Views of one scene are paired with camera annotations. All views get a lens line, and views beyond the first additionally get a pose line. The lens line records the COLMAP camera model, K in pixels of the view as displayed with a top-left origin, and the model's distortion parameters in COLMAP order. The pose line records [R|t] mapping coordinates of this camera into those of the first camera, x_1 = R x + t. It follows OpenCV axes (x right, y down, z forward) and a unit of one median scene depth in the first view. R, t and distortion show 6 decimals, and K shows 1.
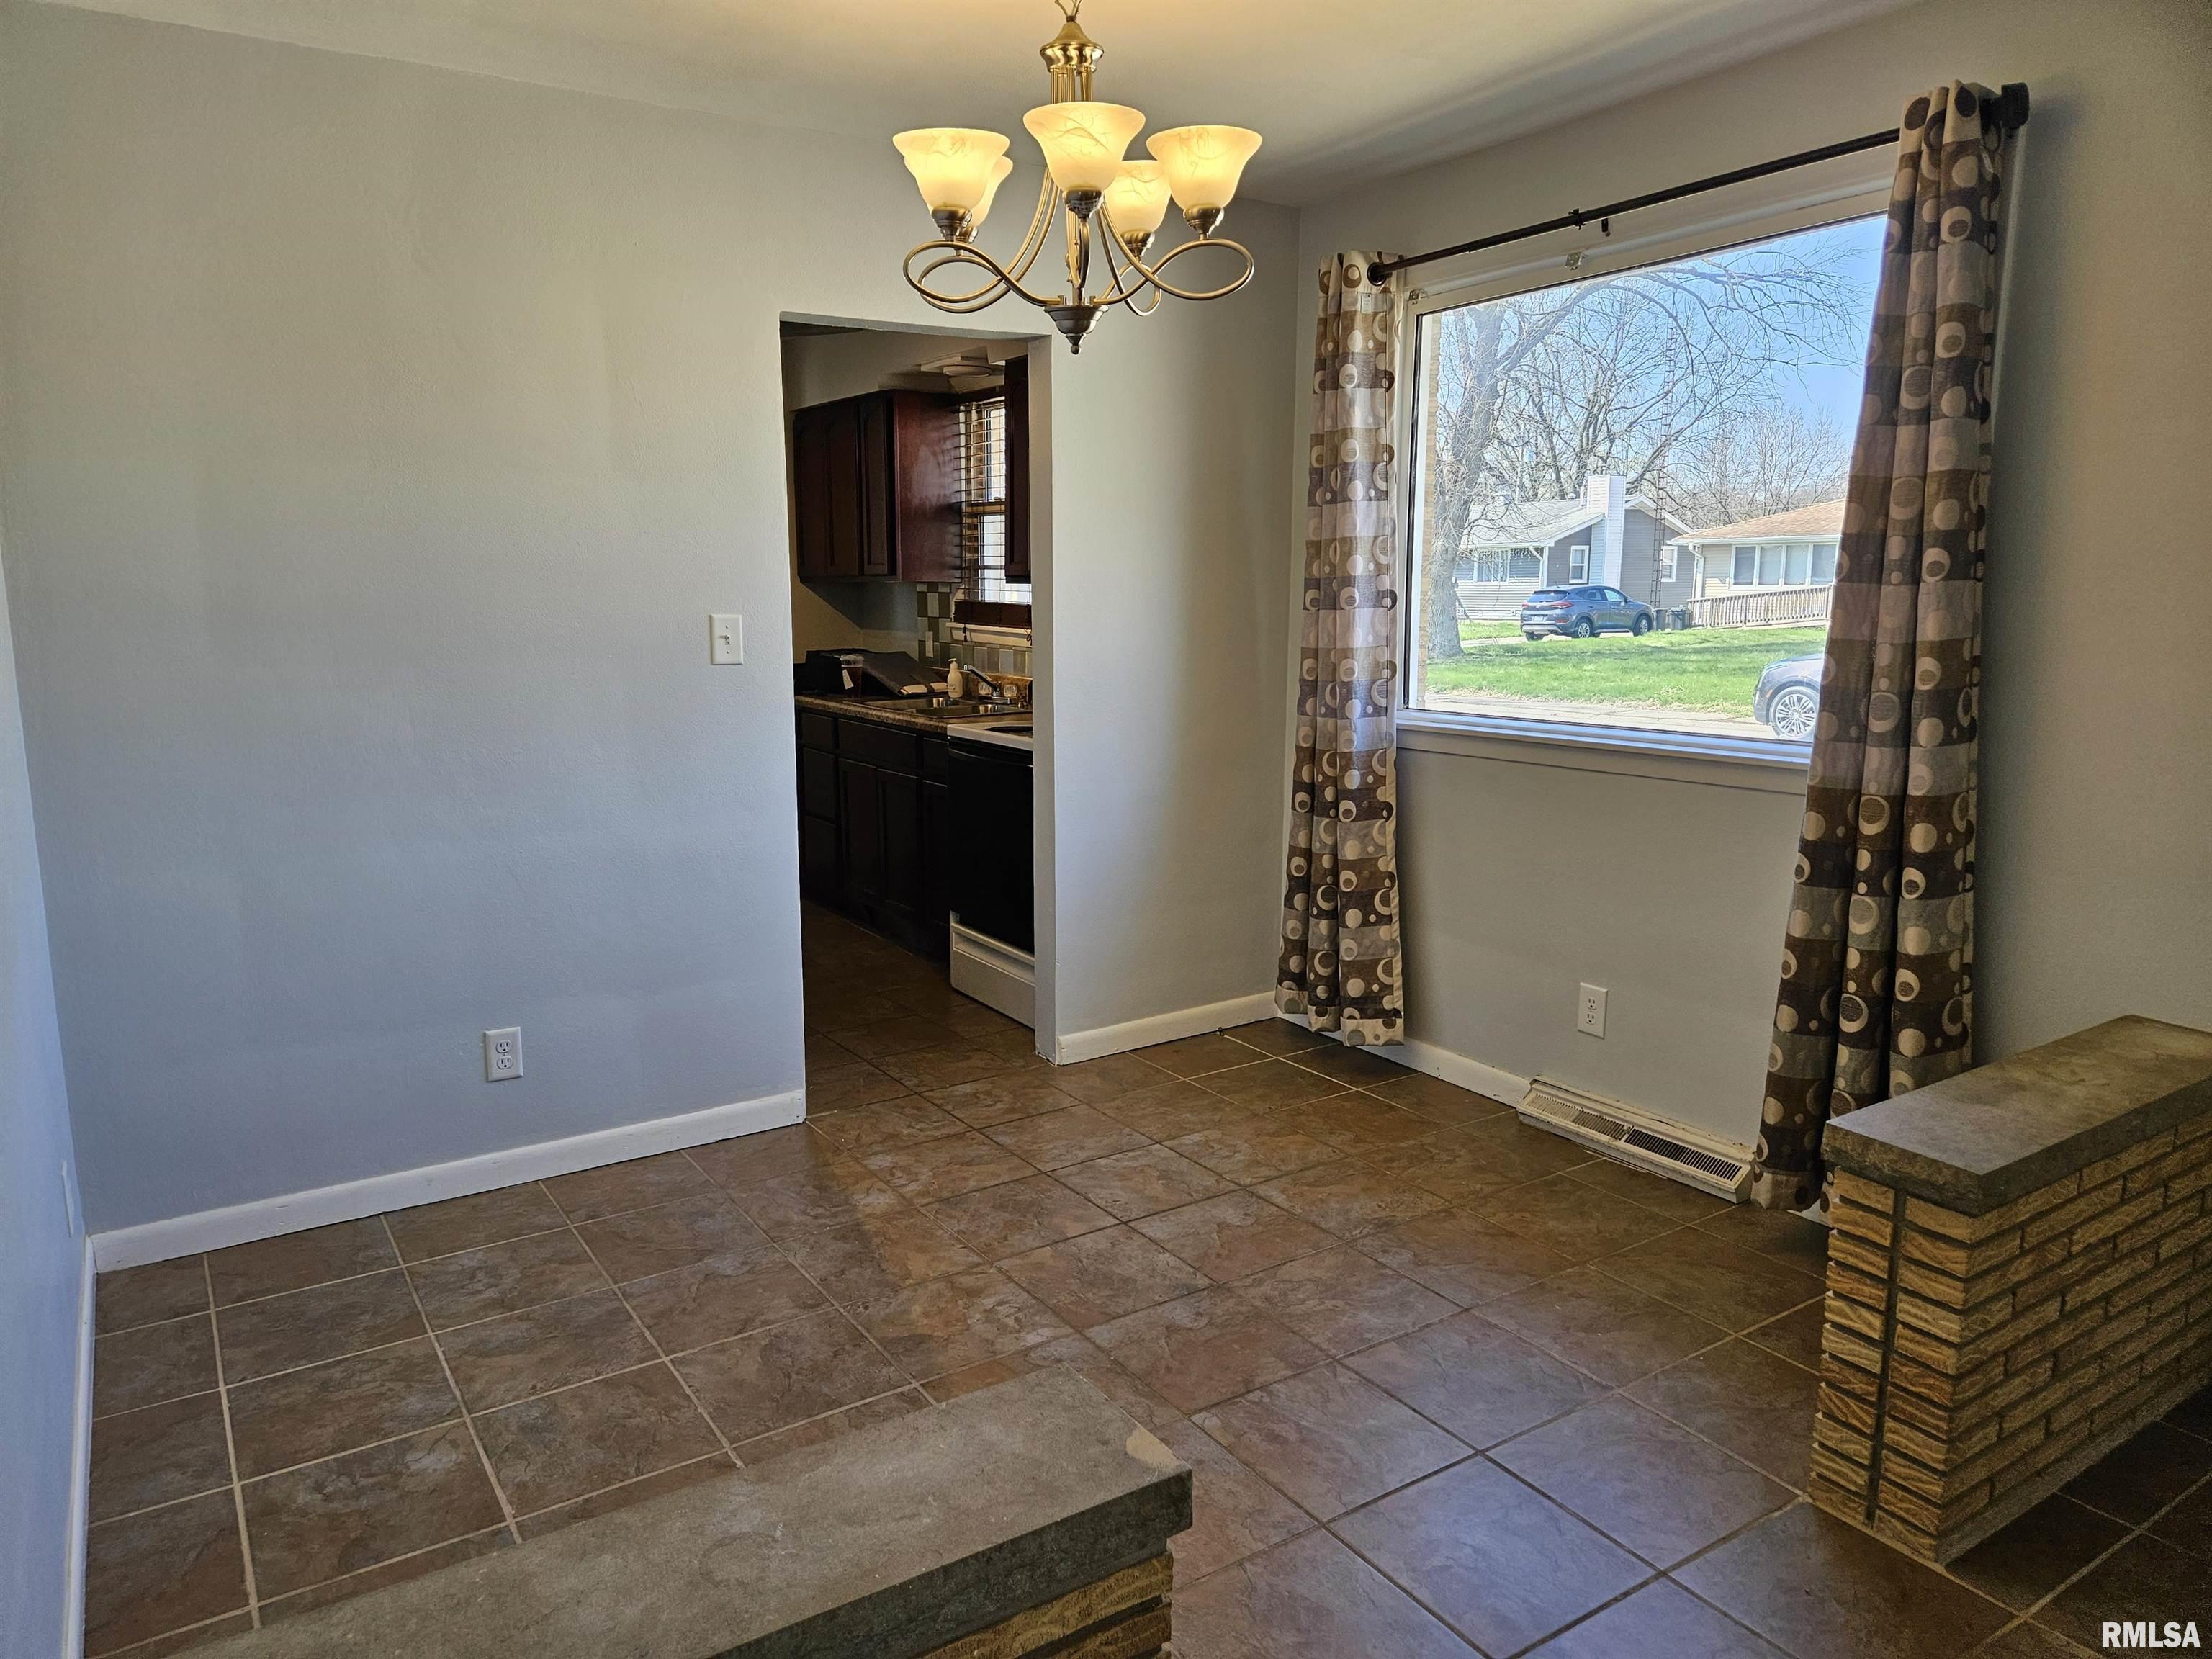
lens RADIAL K [[1479.8, 0, 1123.6], [0, 1479.8, 839.2], [0, 0, 1]] dist [0.080358, -0.064500]
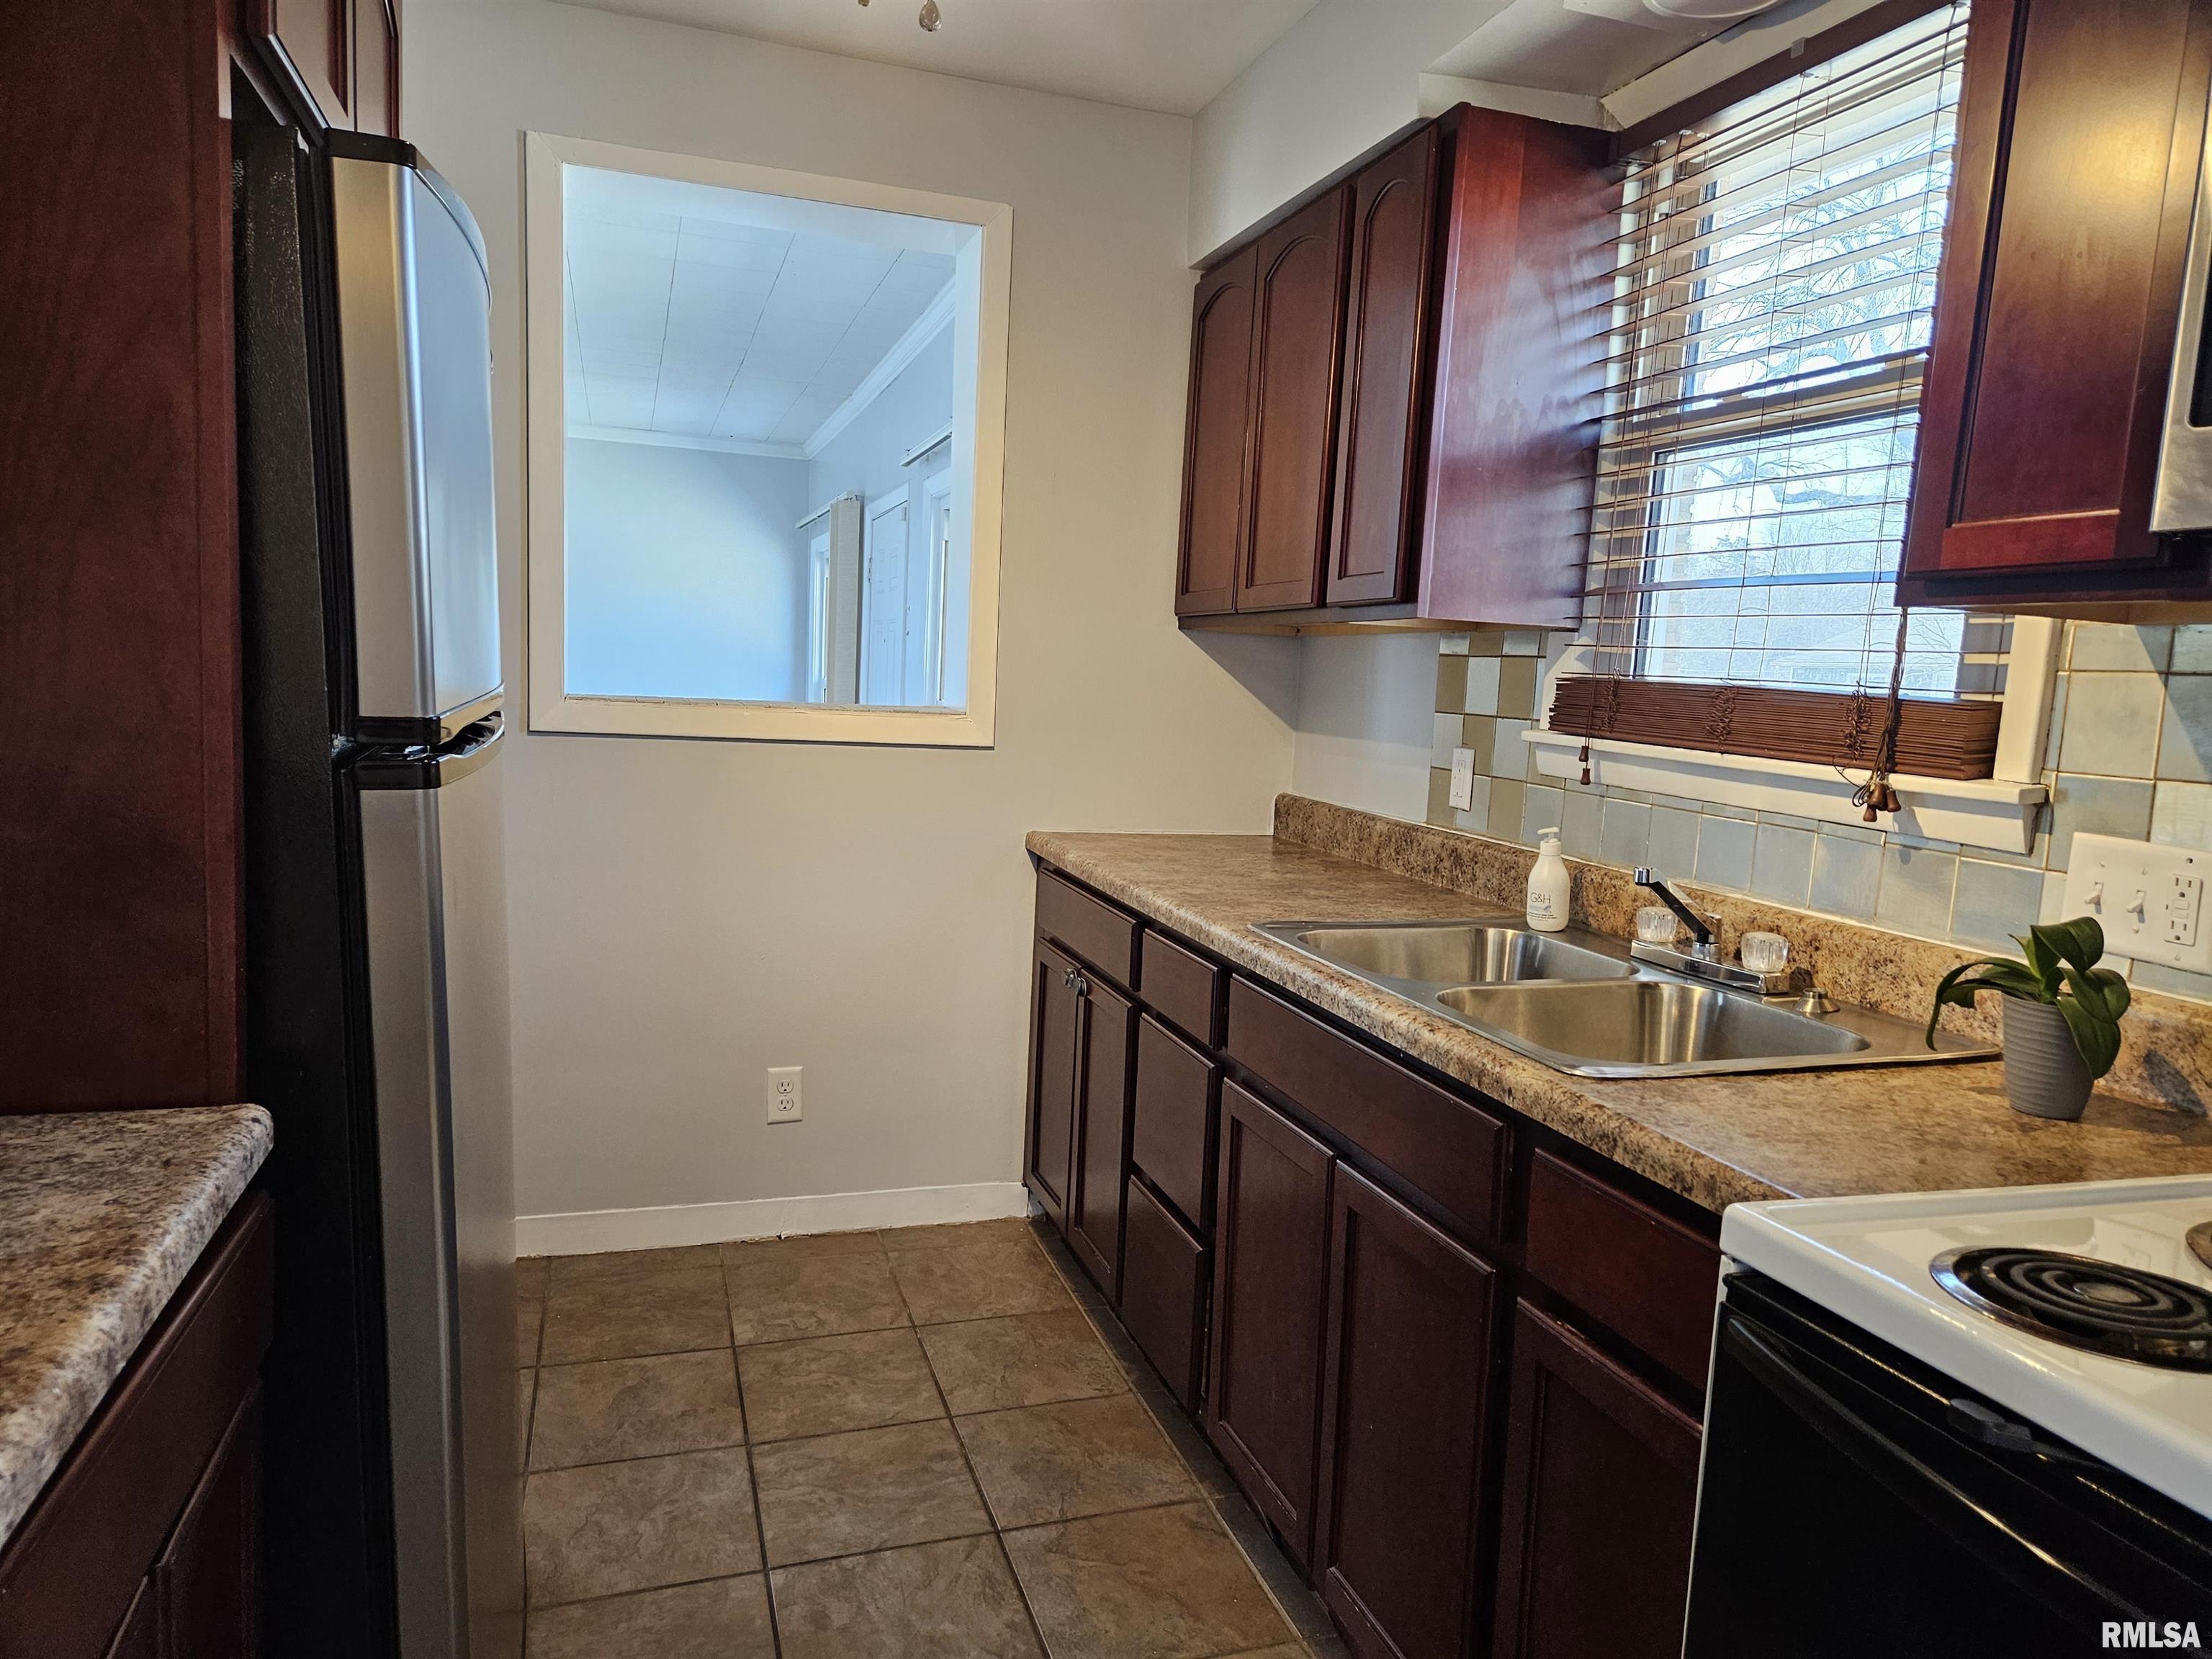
lens RADIAL K [[1479.8, 0, 1107.9], [0, 1479.8, 823.0], [0, 0, 1]] dist [0.080358, -0.064500]
pose [[0.961190, 0.072781, -0.266113, -0.191762], [-0.091827, 0.993976, -0.059827, -0.142511], [0.260156, 0.081942, 0.962083, 0.962535]]
